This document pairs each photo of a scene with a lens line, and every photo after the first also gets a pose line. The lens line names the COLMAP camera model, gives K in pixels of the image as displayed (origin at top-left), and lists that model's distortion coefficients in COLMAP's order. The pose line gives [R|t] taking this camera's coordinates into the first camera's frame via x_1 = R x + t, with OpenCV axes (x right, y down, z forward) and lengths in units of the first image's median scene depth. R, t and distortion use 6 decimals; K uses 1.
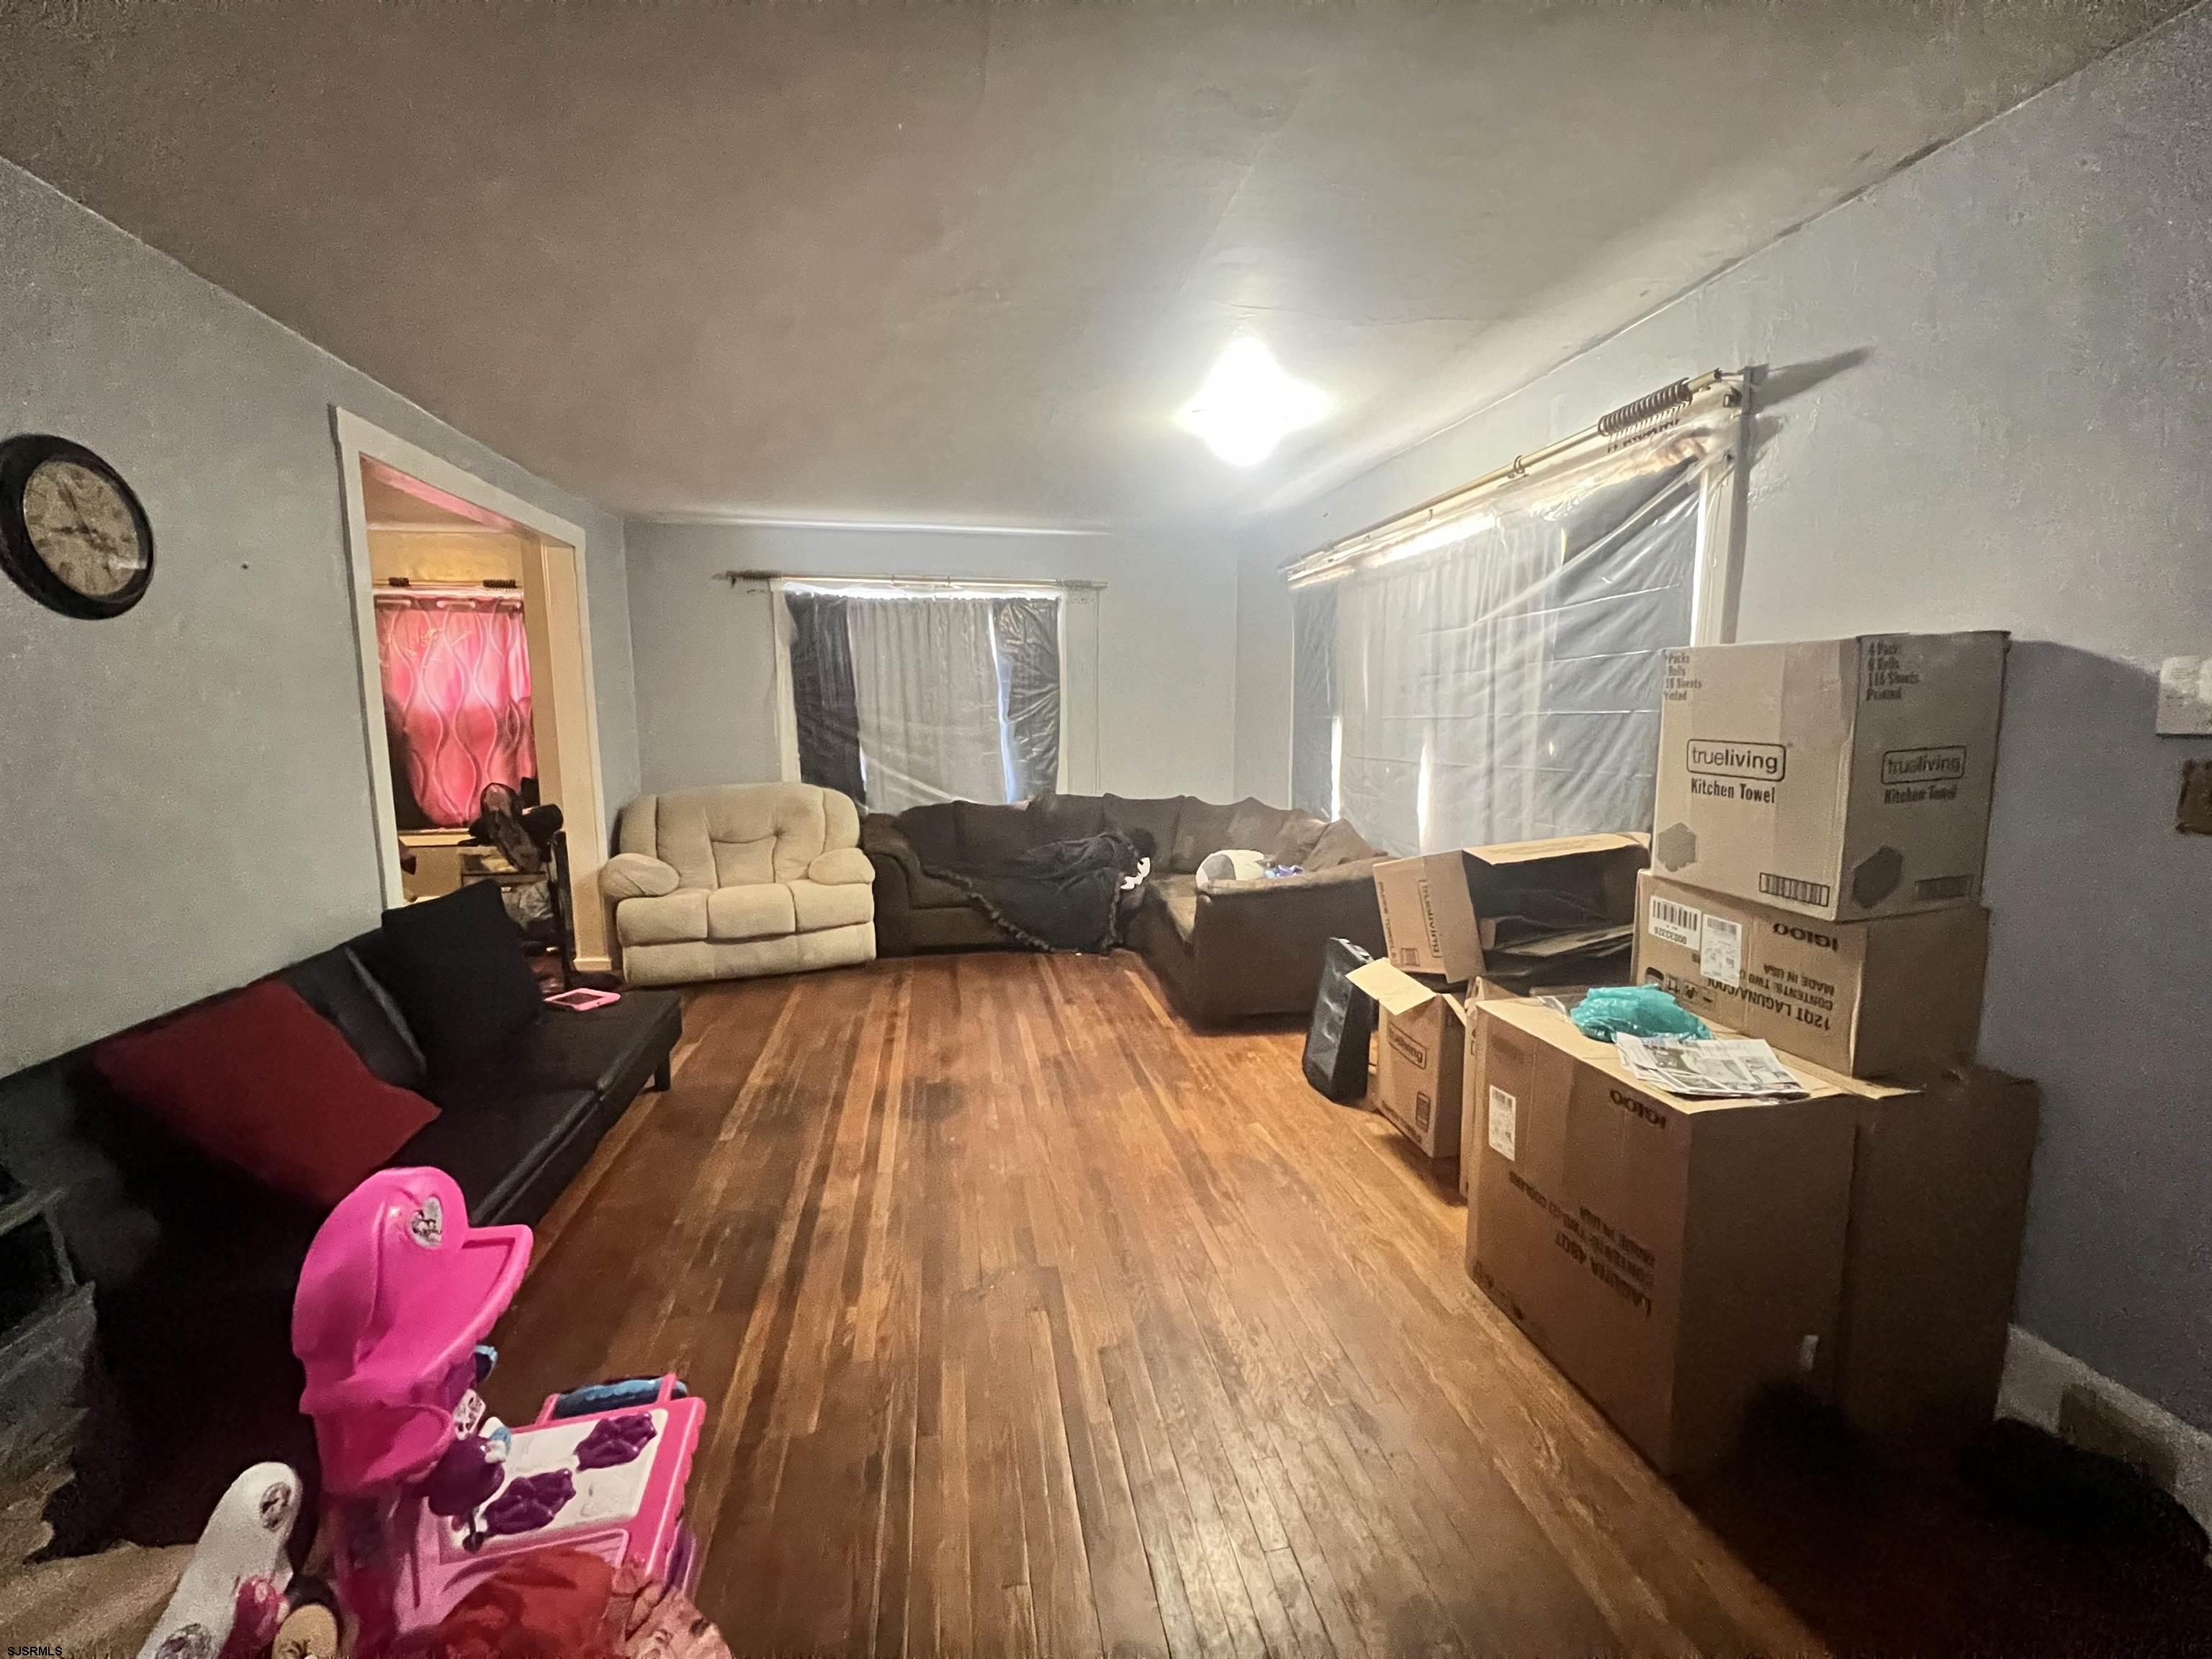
lens RADIAL K [[885.1, 0, 1109.7], [0, 885.1, 828.6], [0, 0, 1]] dist [0.001085, 0.000151]
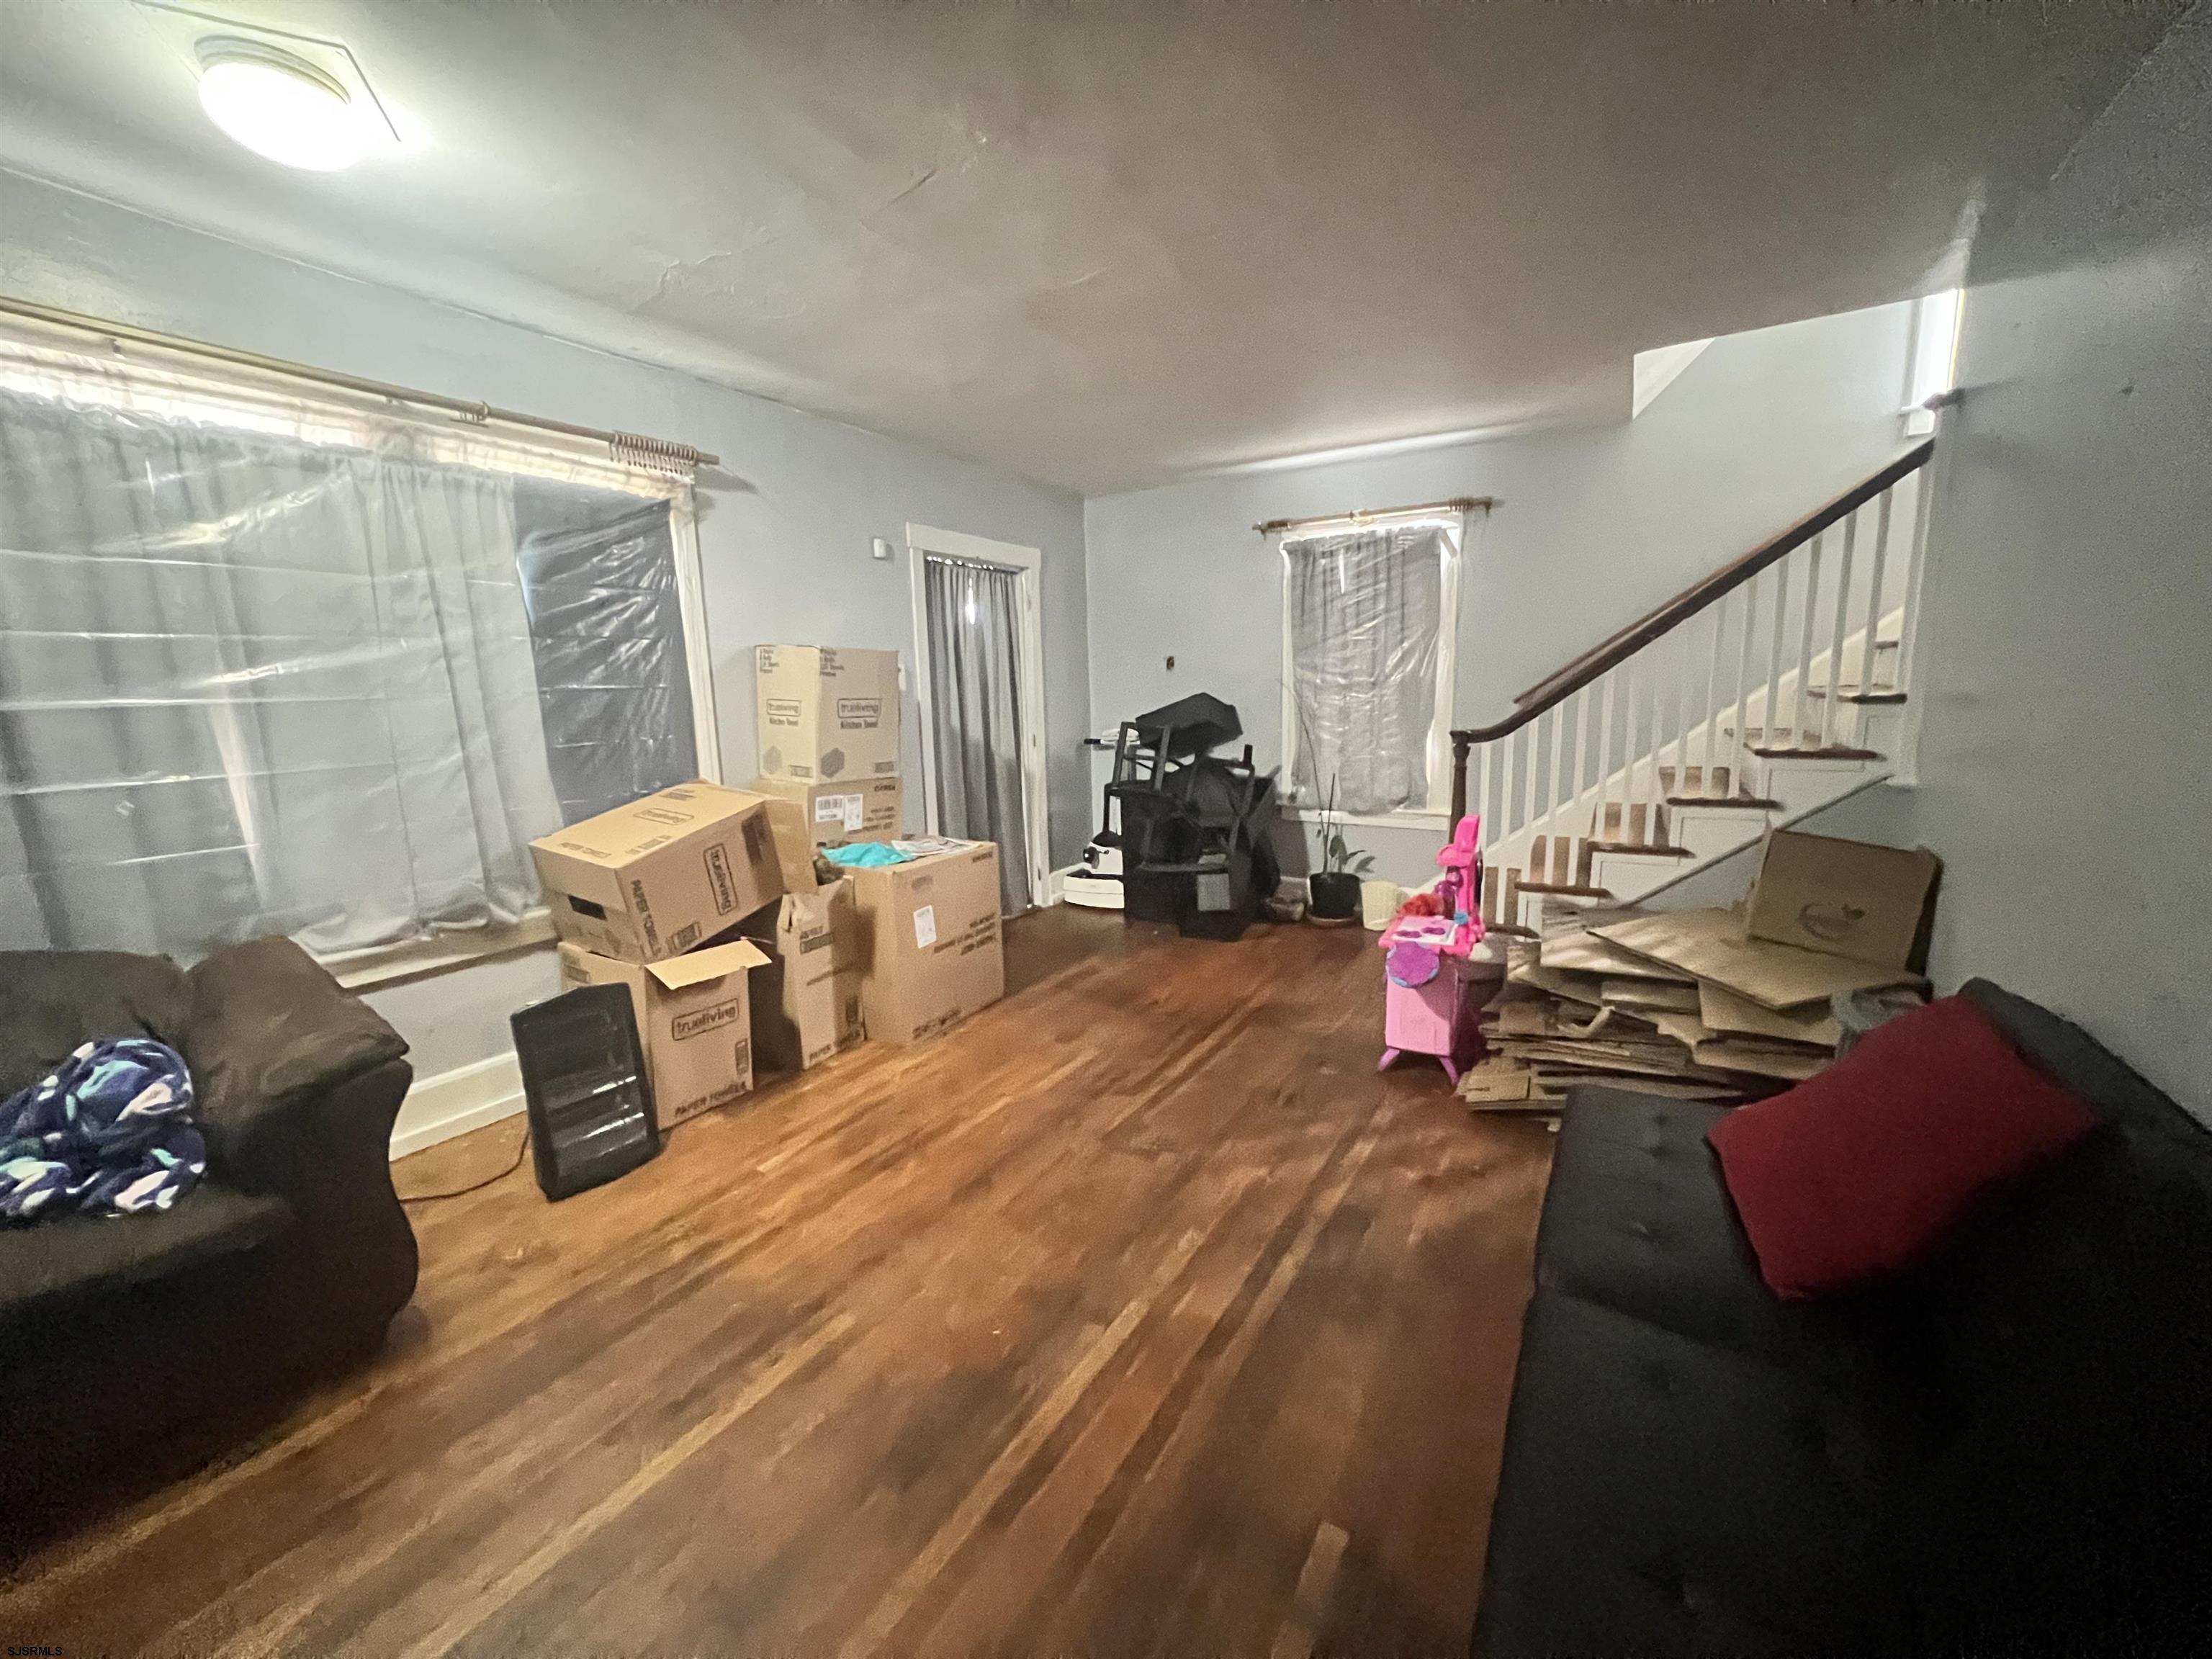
lens RADIAL K [[885.1, 0, 1114.1], [0, 885.1, 834.9], [0, 0, 1]] dist [0.001085, 0.000151]
pose [[-0.751261, -0.086558, 0.654305, -0.870897], [0.112749, 0.959959, 0.256449, -0.215237], [-0.650304, 0.266433, -0.711420, 1.834508]]
